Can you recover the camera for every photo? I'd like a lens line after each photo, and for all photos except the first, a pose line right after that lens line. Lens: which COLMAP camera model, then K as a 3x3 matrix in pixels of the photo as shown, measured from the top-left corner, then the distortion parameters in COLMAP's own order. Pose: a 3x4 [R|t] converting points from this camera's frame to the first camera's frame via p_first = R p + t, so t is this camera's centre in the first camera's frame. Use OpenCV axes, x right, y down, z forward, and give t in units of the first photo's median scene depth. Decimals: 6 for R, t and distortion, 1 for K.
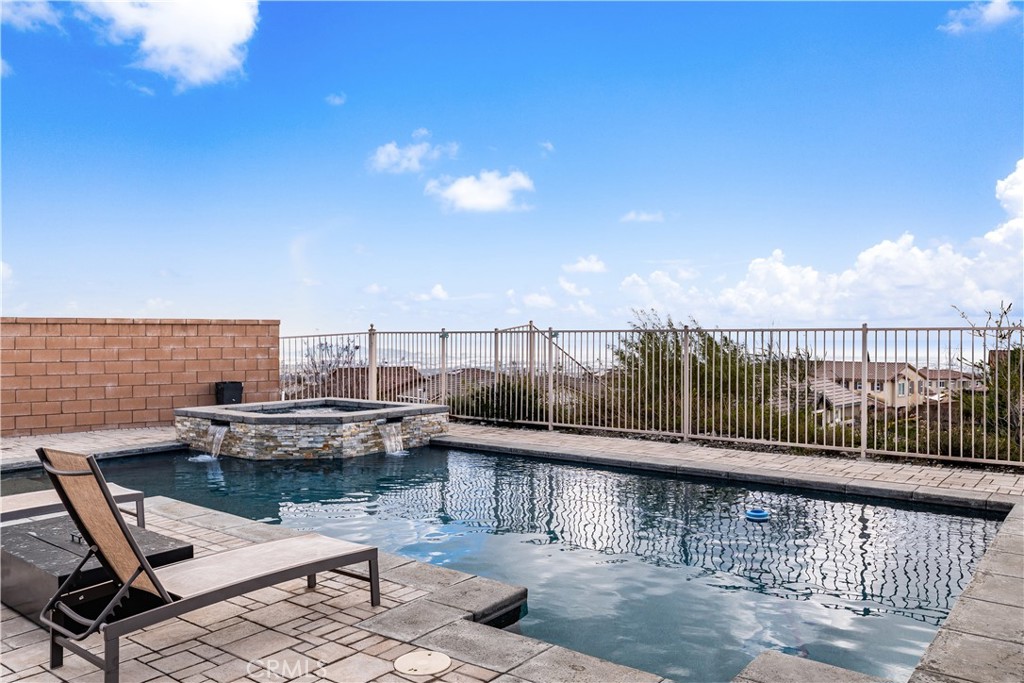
lens RADIAL K [[780.9, 0, 508.5], [0, 780.9, 337.7], [0, 0, 1]] dist [-0.006957, 0.006668]
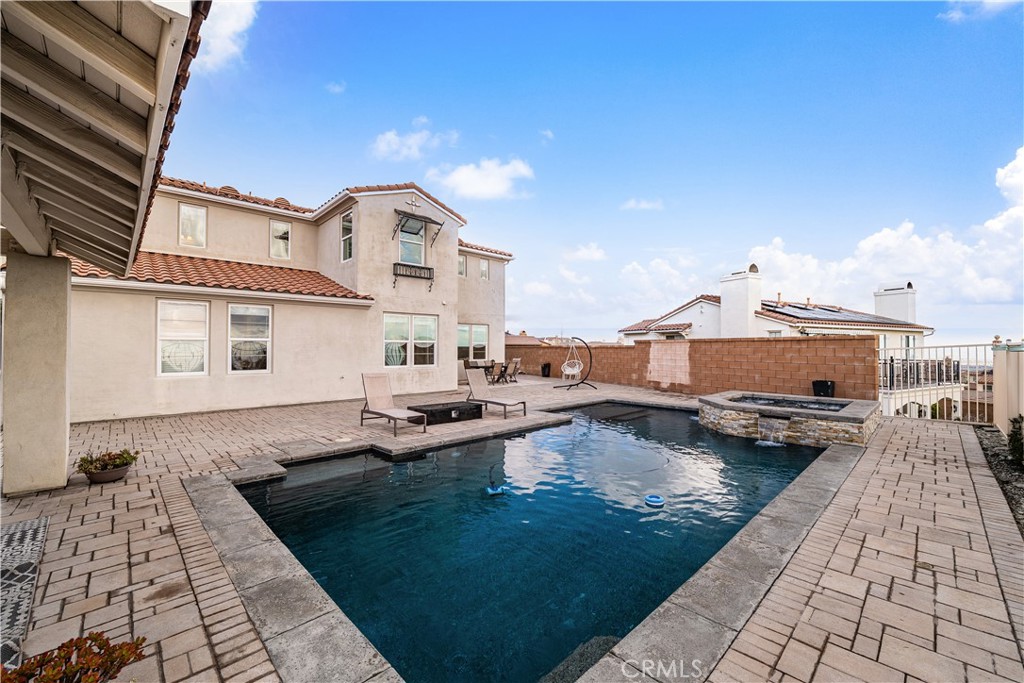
lens RADIAL K [[412.0, 0, 510.8], [0, 412.0, 341.5], [0, 0, 1]] dist [-0.011101, 0.000031]
pose [[-0.134871, -0.012741, -0.990781, 0.483768], [-0.002394, 0.999919, -0.012533, -0.003314], [0.990860, 0.000682, -0.134891, 0.591554]]
